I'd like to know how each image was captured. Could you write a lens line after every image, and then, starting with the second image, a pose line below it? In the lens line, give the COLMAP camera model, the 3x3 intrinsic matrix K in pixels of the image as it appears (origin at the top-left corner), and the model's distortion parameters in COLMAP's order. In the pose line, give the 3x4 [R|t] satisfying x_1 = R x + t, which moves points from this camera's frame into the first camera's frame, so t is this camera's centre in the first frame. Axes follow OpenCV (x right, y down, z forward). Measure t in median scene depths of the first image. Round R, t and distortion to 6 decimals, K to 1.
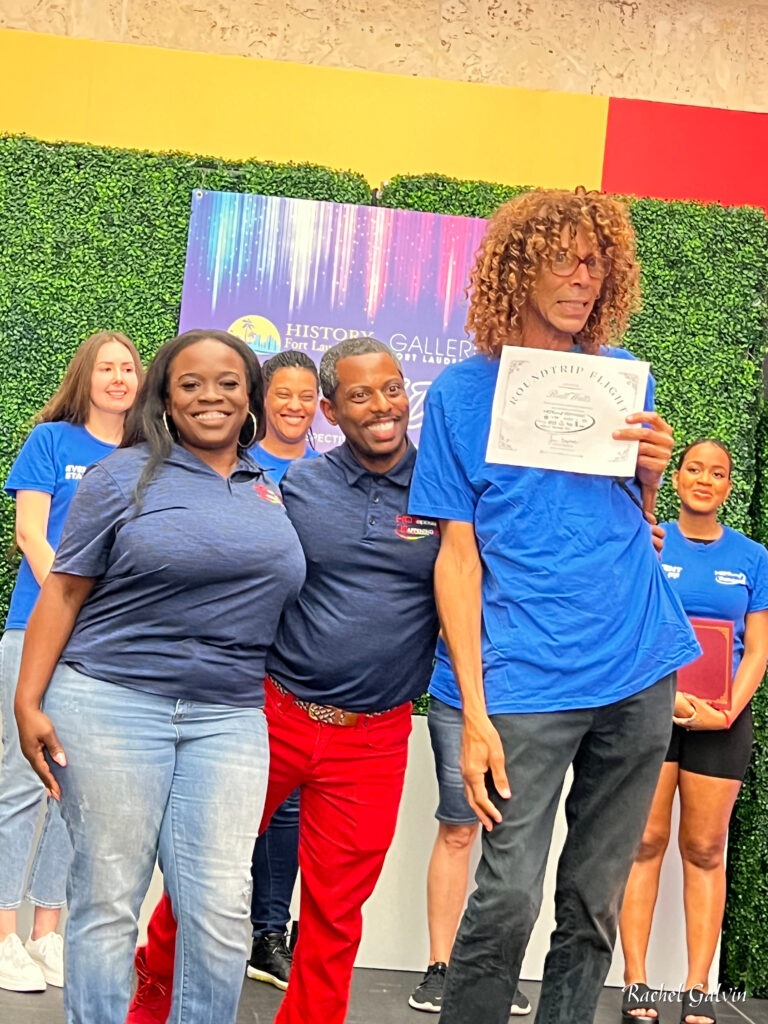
lens RADIAL K [[1802.7, 0, 378.5], [0, 1802.7, 520.0], [0, 0, 1]] dist [0.092744, 0.000000]
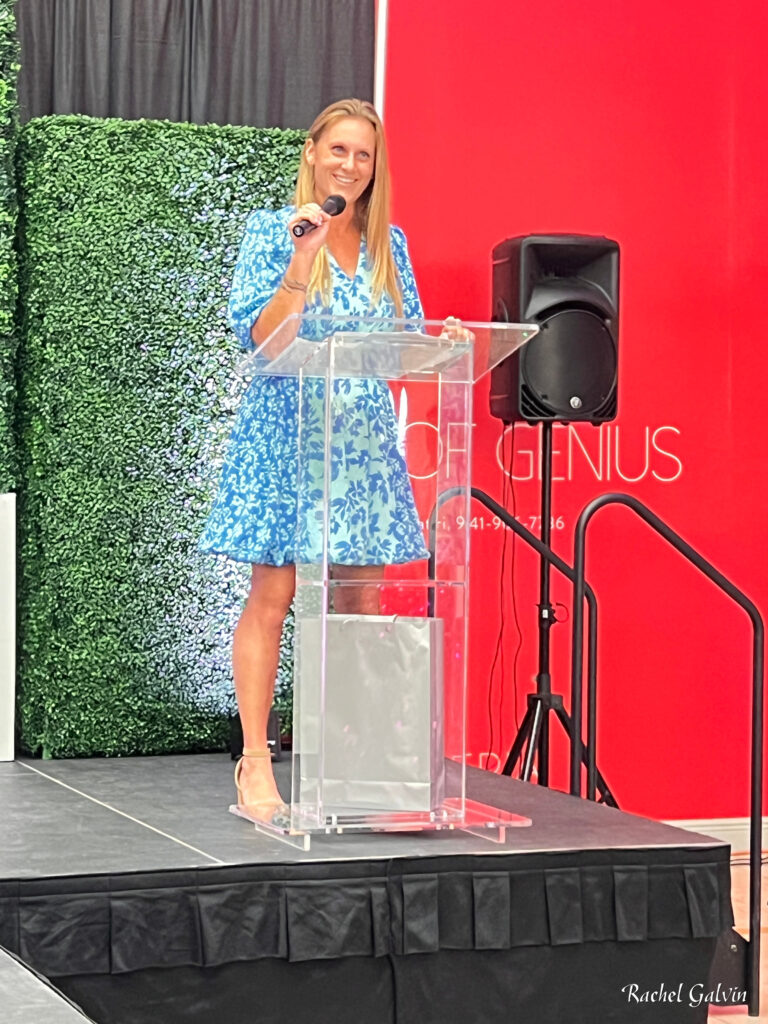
lens RADIAL K [[2234.1, 0, 347.3], [0, 2234.1, 487.7], [0, 0, 1]] dist [0.194389, 0.000000]
pose [[0.947323, -0.083204, 0.309284, 0.000721], [0.058803, 0.994435, 0.087413, 0.028282], [-0.314836, -0.064622, 0.946944, -0.150721]]
